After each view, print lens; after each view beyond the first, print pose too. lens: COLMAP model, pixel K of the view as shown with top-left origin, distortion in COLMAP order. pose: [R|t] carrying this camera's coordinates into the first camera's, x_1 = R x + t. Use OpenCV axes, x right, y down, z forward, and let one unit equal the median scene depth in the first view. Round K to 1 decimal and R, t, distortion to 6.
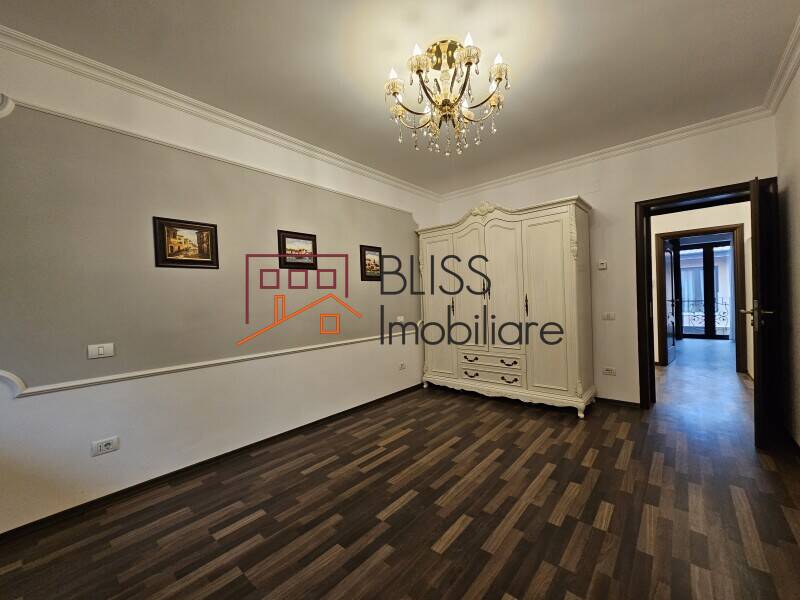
lens RADIAL K [[325.2, 0, 403.0], [0, 325.2, 302.5], [0, 0, 1]] dist [0.000619, 0.000681]
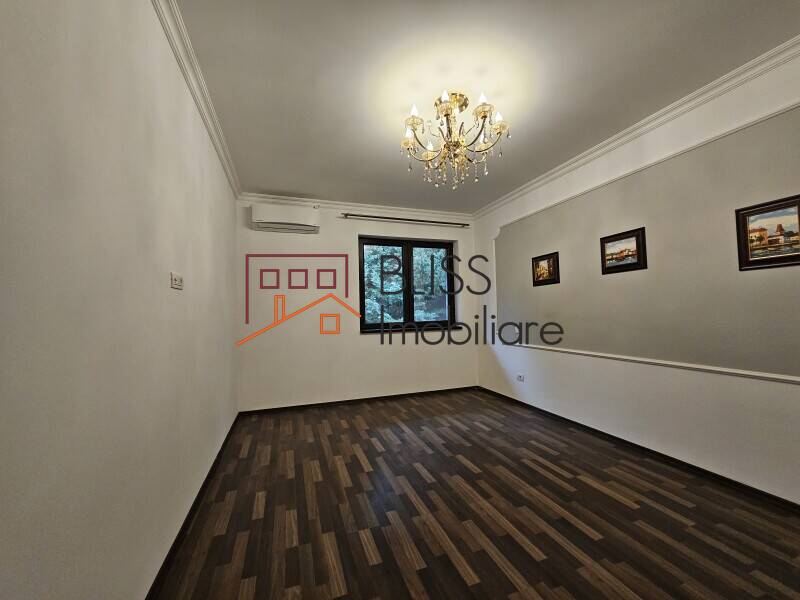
lens RADIAL K [[325.2, 0, 403.0], [0, 325.2, 302.5], [0, 0, 1]] dist [0.000619, 0.000681]
pose [[-0.493386, 0.017498, -0.869635, 1.042994], [0.030483, 0.999531, 0.002817, -0.047537], [0.869276, -0.025119, -0.493688, 1.183280]]
